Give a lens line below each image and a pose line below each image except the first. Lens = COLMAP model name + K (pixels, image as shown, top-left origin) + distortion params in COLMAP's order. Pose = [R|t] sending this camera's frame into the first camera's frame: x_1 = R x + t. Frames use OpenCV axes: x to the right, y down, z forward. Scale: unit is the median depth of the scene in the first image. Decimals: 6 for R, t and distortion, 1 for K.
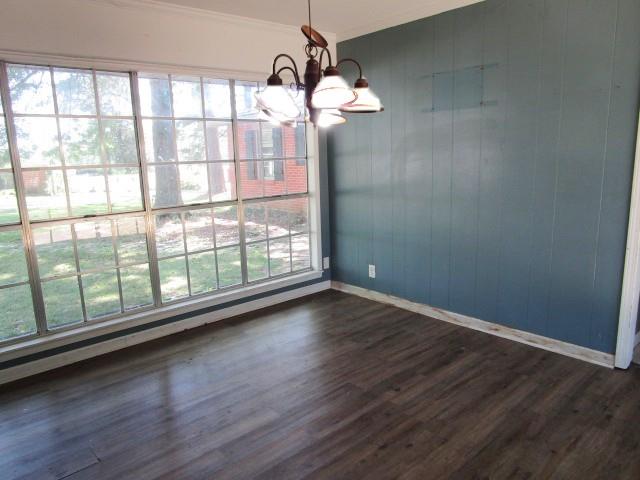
lens RADIAL K [[448.0, 0, 315.7], [0, 448.0, 241.9], [0, 0, 1]] dist [-0.024666, 0.005123]
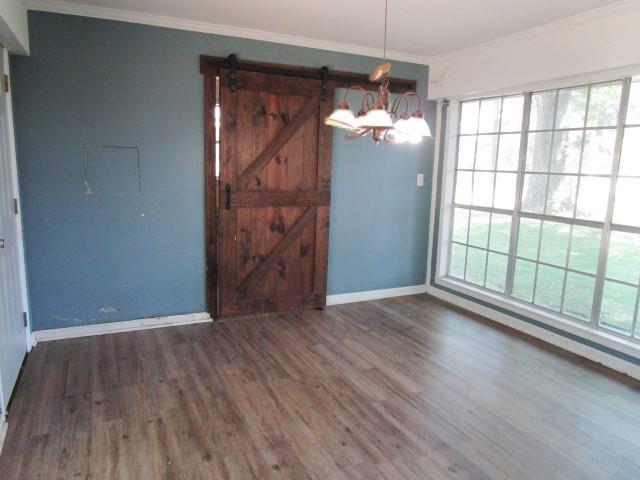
lens RADIAL K [[448.0, 0, 315.7], [0, 448.0, 241.9], [0, 0, 1]] dist [-0.024666, 0.005123]
pose [[-0.280724, 0.185187, -0.941753, 0.889671], [-0.198117, 0.948898, 0.245648, -0.185817], [0.939118, 0.255536, -0.229690, 0.837242]]
